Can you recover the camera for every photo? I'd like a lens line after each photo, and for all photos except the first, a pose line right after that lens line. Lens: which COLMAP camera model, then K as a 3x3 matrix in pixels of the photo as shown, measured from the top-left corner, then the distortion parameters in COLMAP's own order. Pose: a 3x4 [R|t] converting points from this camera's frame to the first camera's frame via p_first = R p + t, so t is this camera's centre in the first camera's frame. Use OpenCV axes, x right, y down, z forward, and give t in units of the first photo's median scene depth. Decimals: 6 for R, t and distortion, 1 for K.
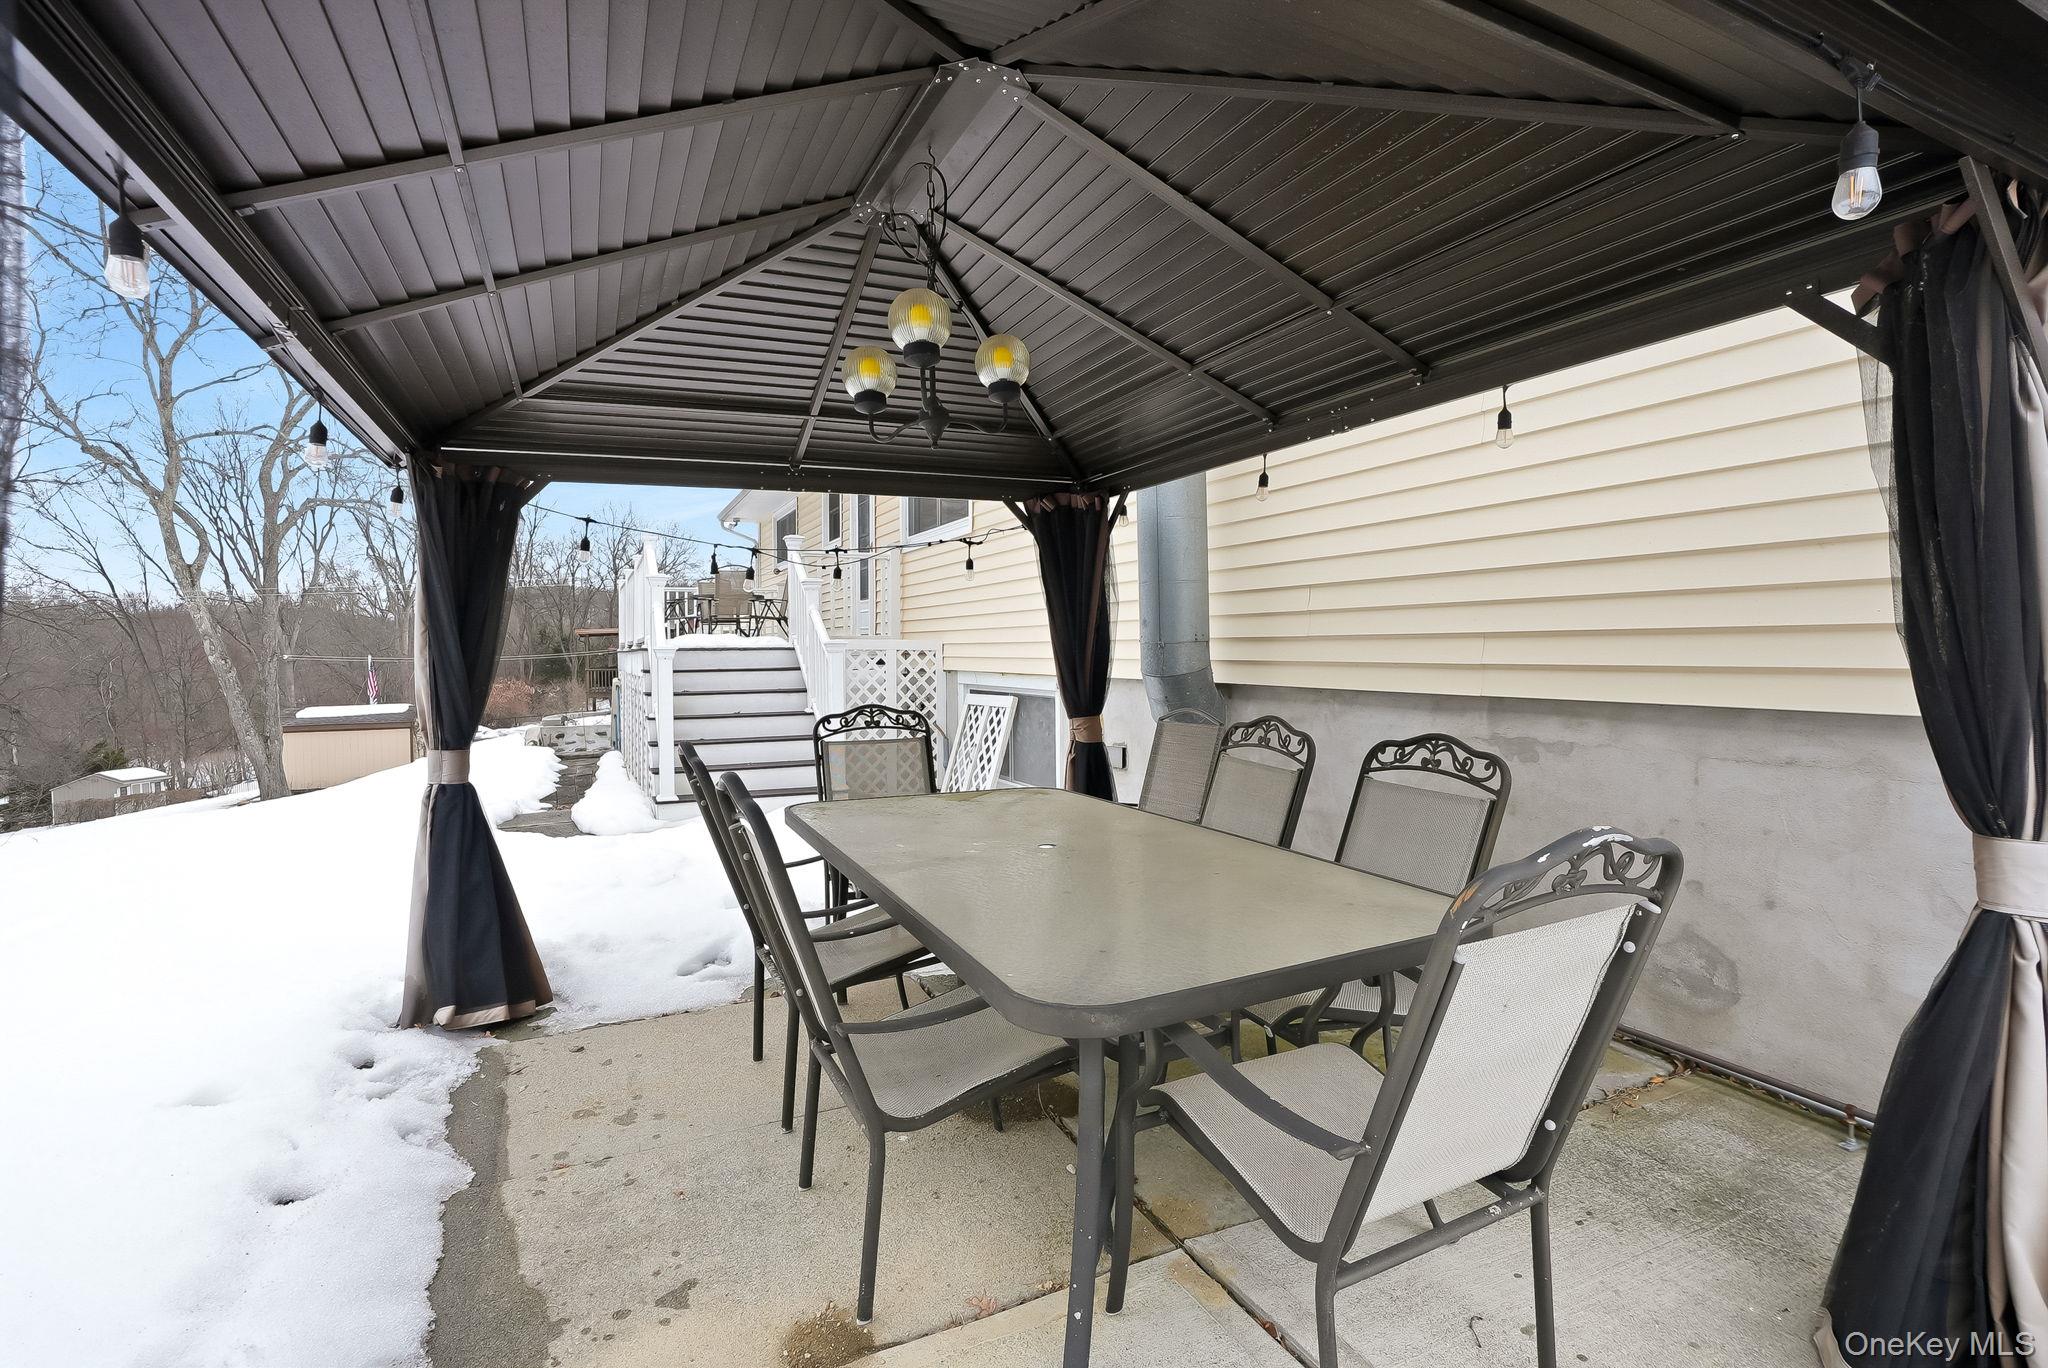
lens RADIAL K [[962.5, 0, 1021.2], [0, 962.5, 673.0], [0, 0, 1]] dist [-0.046383, 0.014952]
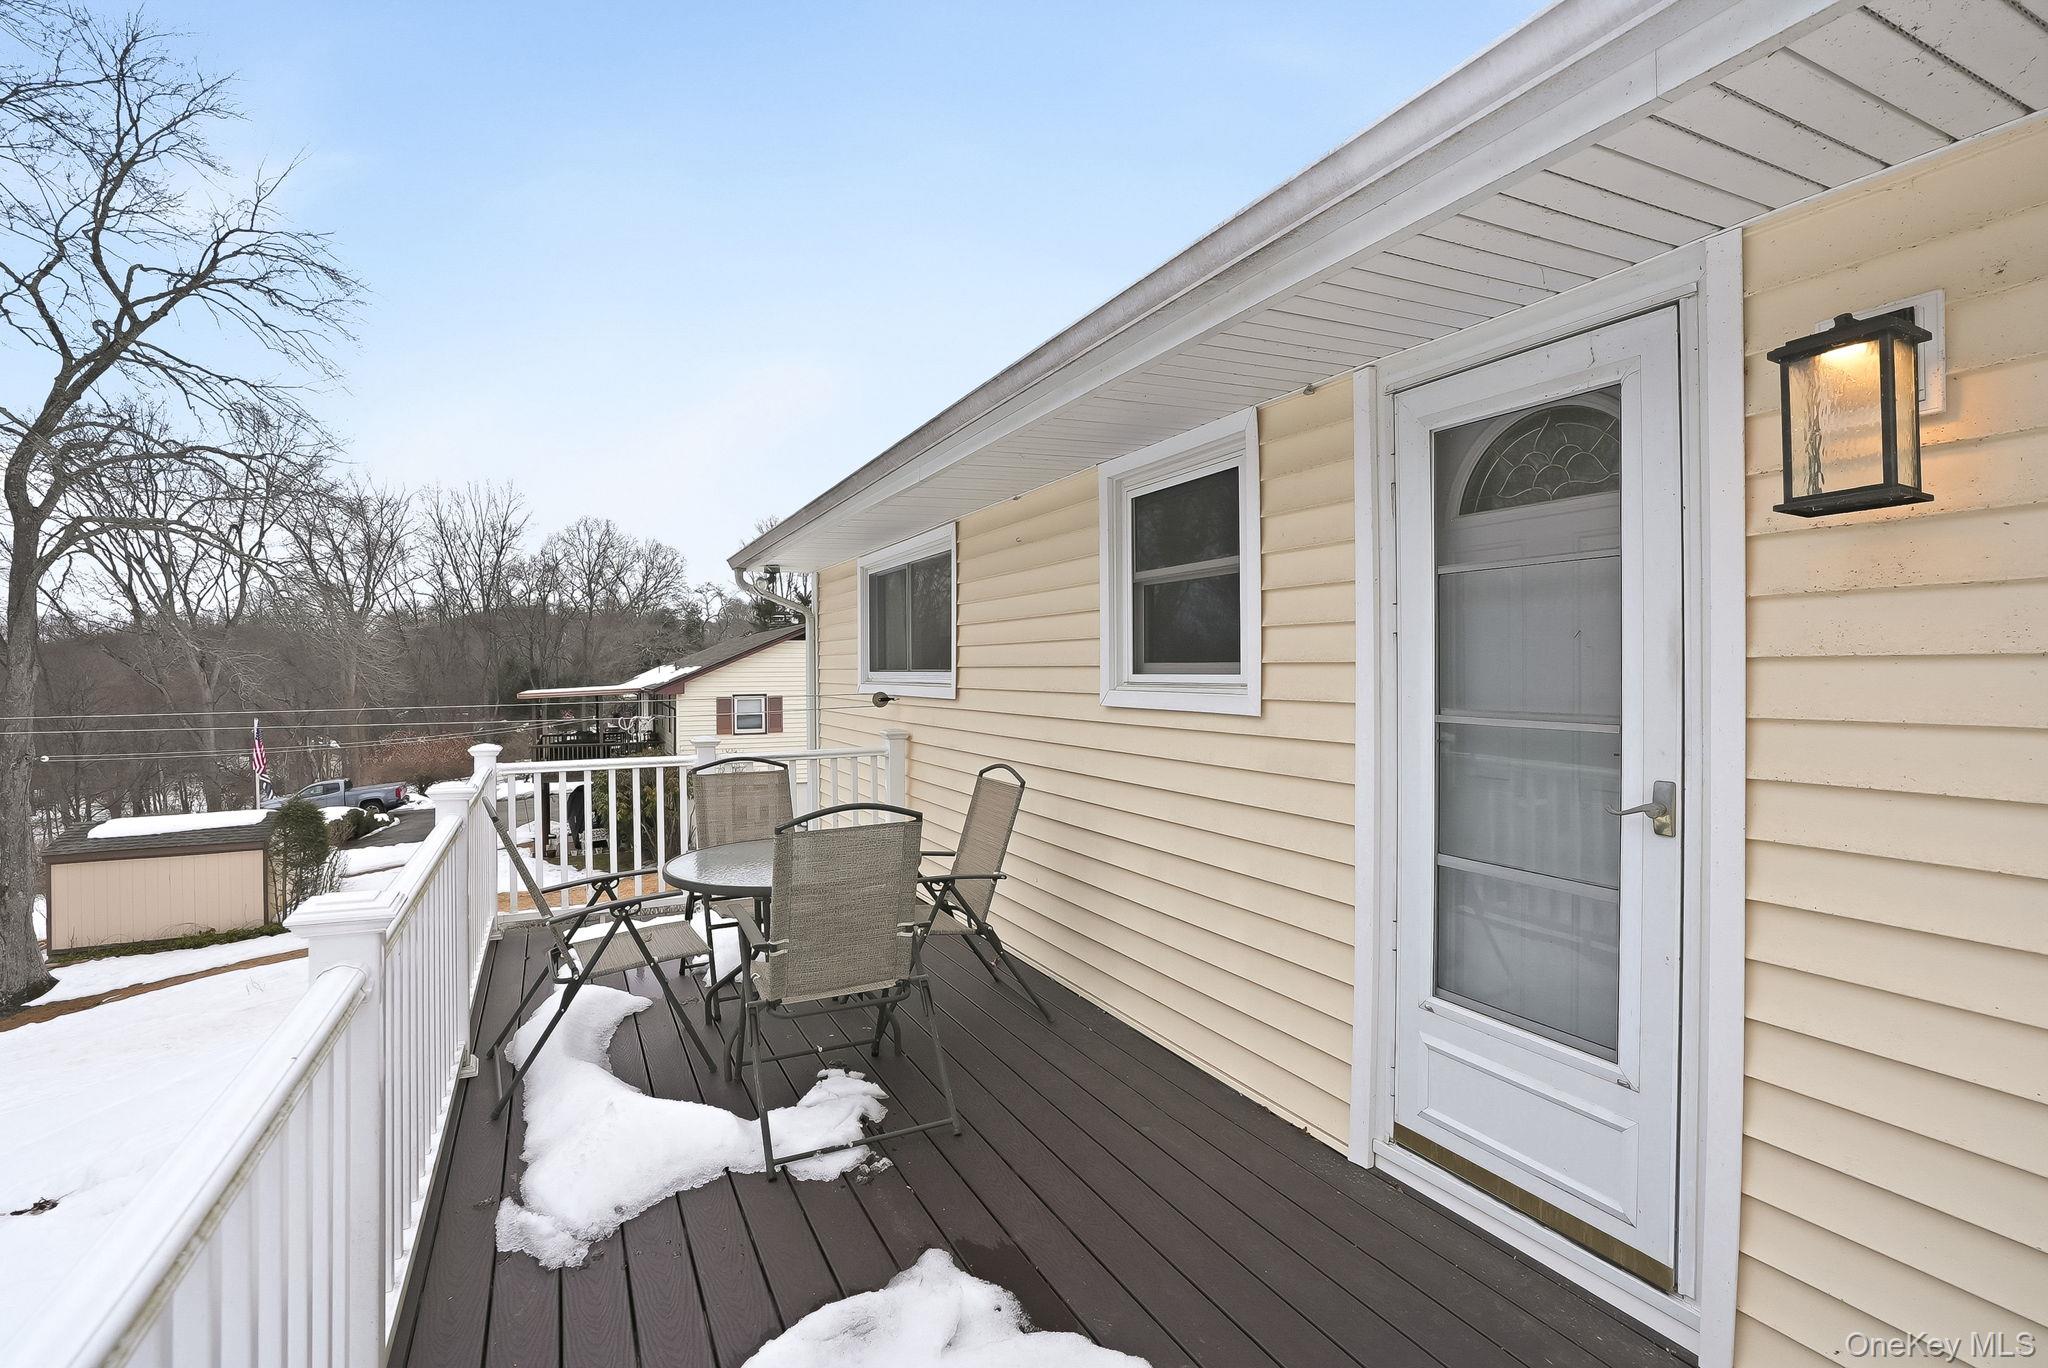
lens RADIAL K [[962.5, 0, 1021.2], [0, 962.5, 673.0], [0, 0, 1]] dist [-0.046383, 0.014952]
pose [[0.999882, -0.010325, 0.011391, -0.099440], [0.010479, 0.999853, -0.013605, -0.052948], [-0.011249, 0.013723, 0.999843, 0.306351]]
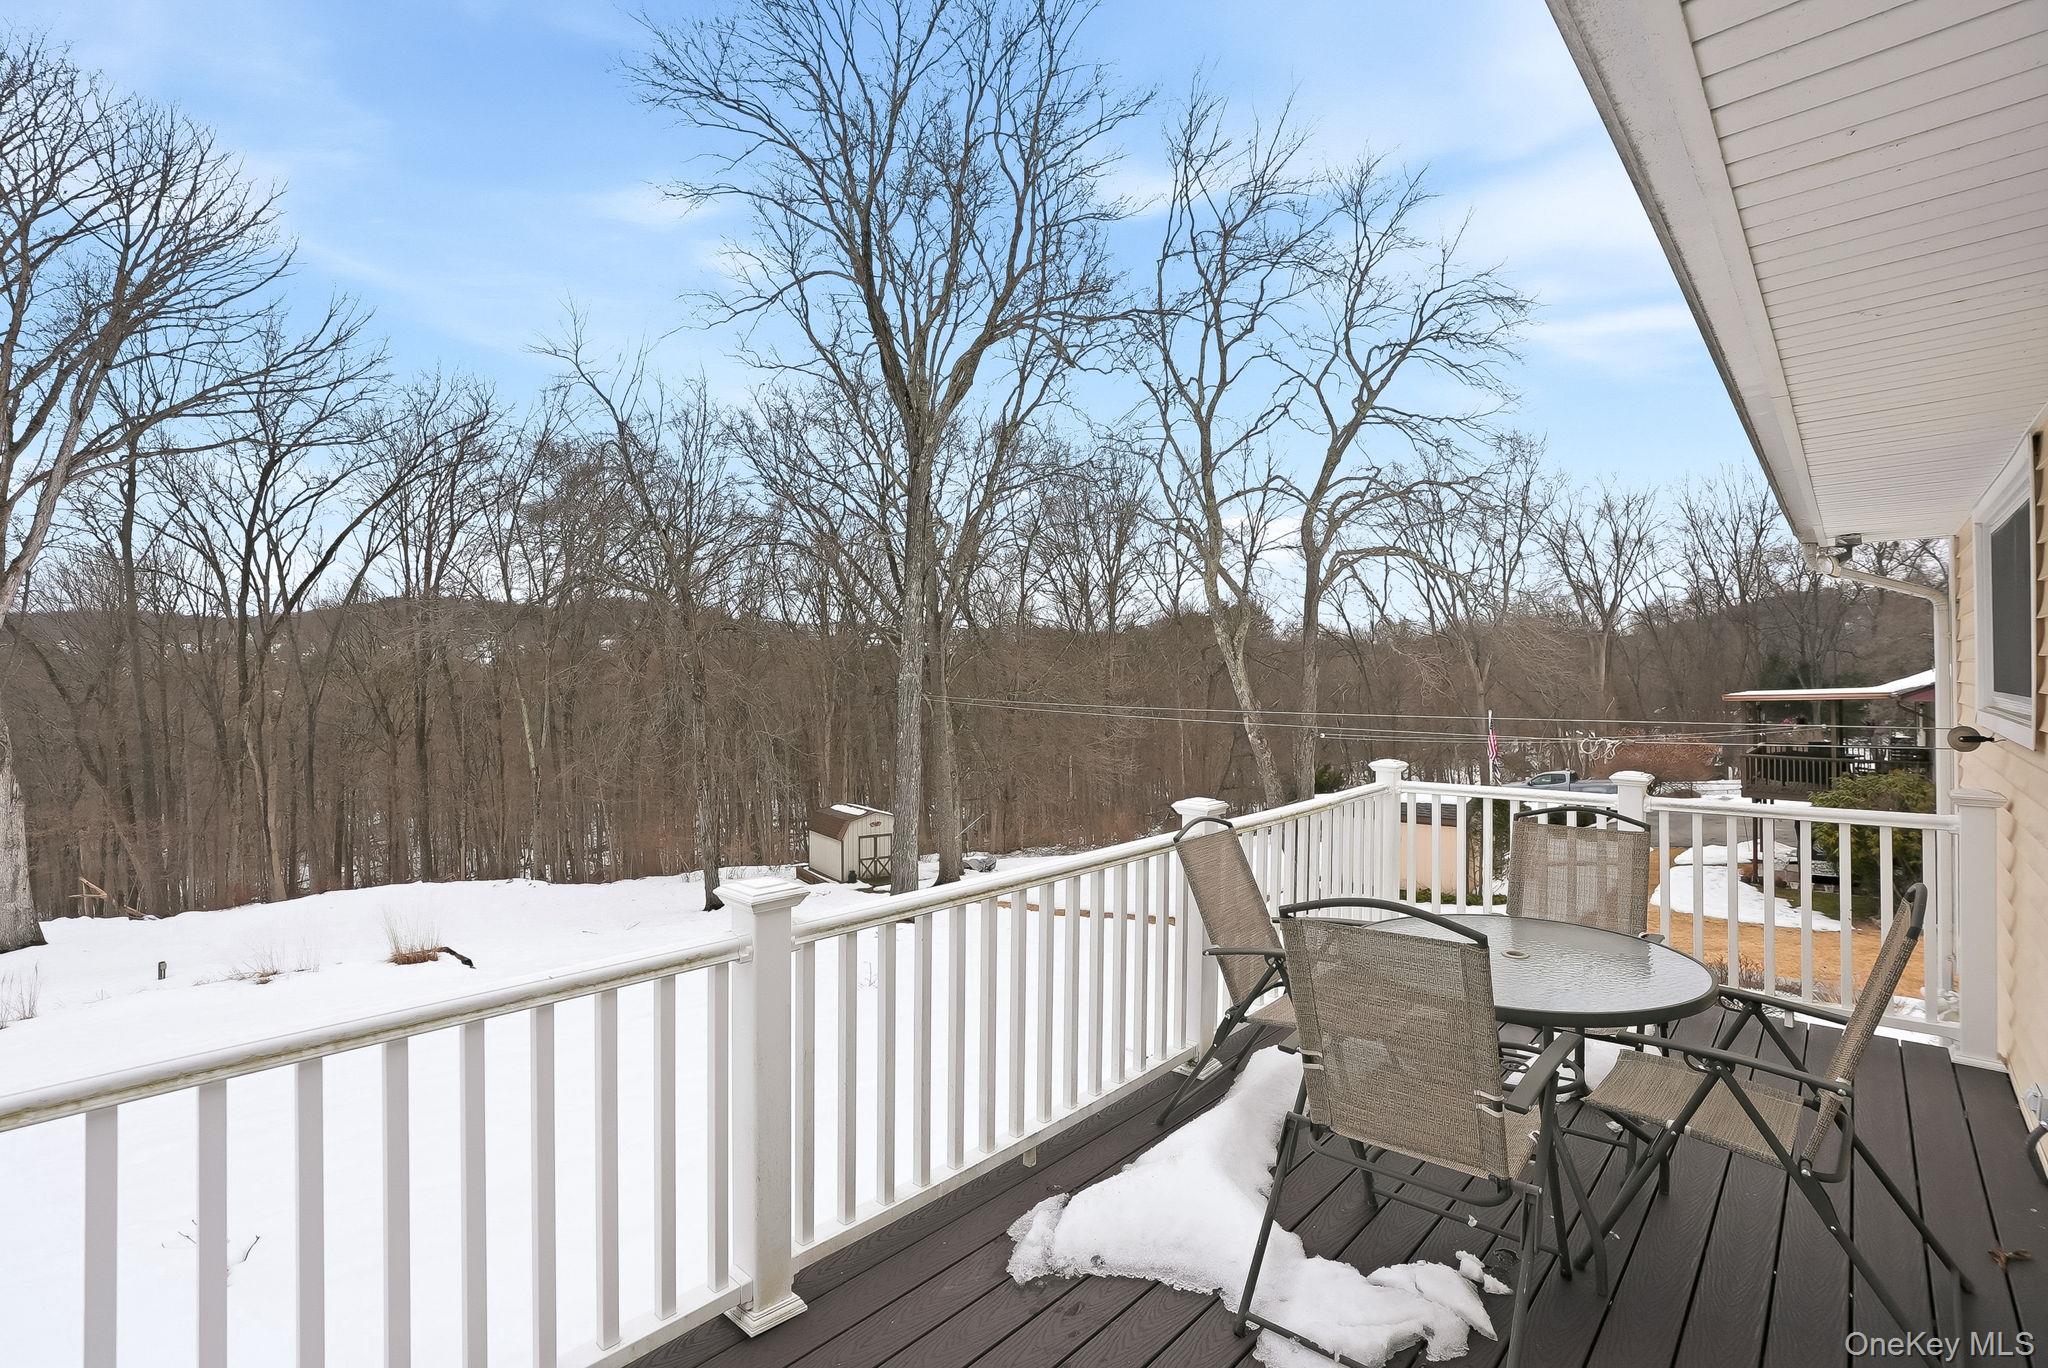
lens RADIAL K [[962.5, 0, 1021.2], [0, 962.5, 673.0], [0, 0, 1]] dist [-0.046383, 0.014952]
pose [[0.391360, -0.004238, -0.920228, -0.074363], [-0.009502, 0.999917, -0.008646, -0.055568], [0.920188, 0.012128, 0.391288, 0.336804]]
